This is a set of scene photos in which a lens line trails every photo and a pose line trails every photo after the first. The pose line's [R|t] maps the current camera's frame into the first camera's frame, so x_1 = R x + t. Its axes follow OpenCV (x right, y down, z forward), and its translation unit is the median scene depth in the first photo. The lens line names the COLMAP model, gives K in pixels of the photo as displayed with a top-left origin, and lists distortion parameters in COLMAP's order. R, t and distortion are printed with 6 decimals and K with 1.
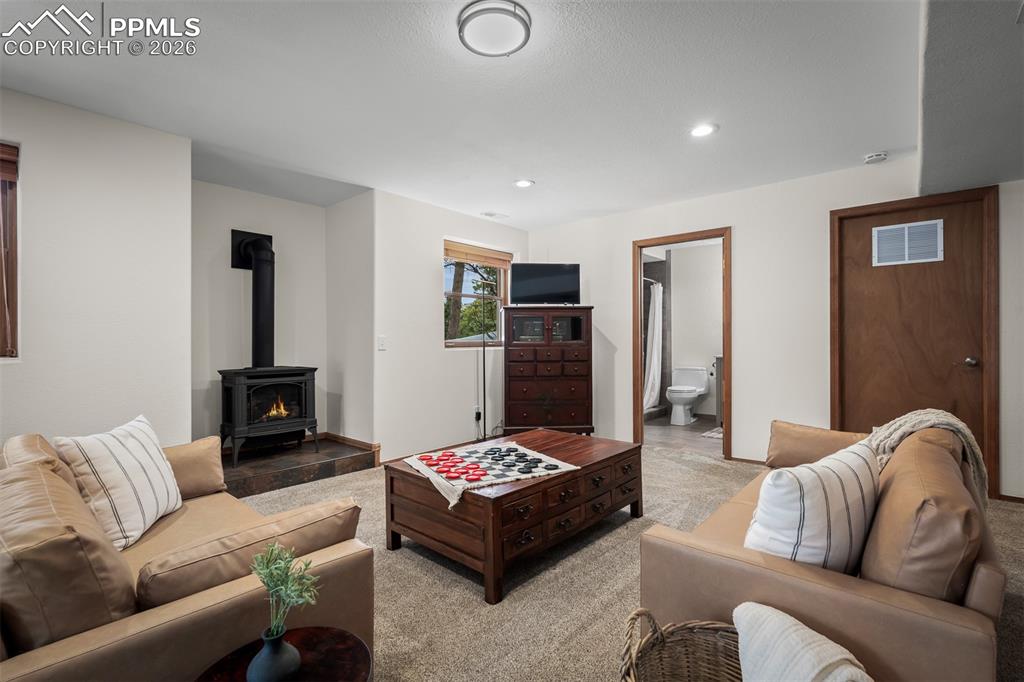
lens RADIAL K [[463.9, 0, 511.2], [0, 463.9, 343.2], [0, 0, 1]] dist [0.000745, 0.000063]
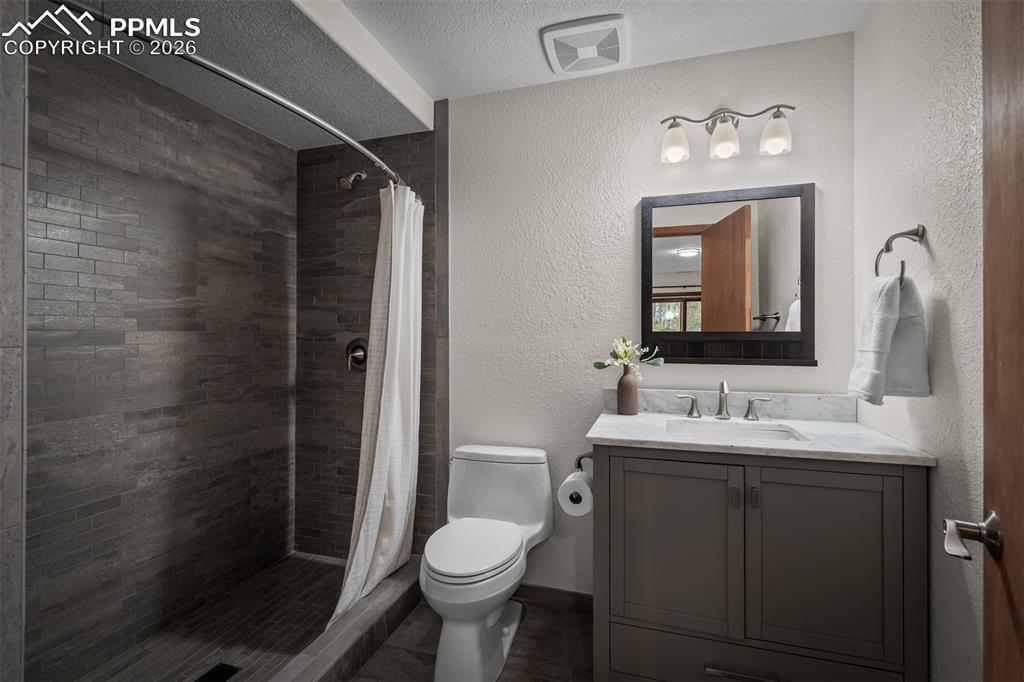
lens RADIAL K [[463.9, 0, 514.1], [0, 463.9, 335.4], [0, 0, 1]] dist [0.000745, 0.000063]
pose [[0.908448, 0.007040, 0.417940, 0.245810], [-0.005791, 0.999974, -0.004257, -0.026574], [-0.417959, 0.001447, 0.908465, 0.667193]]
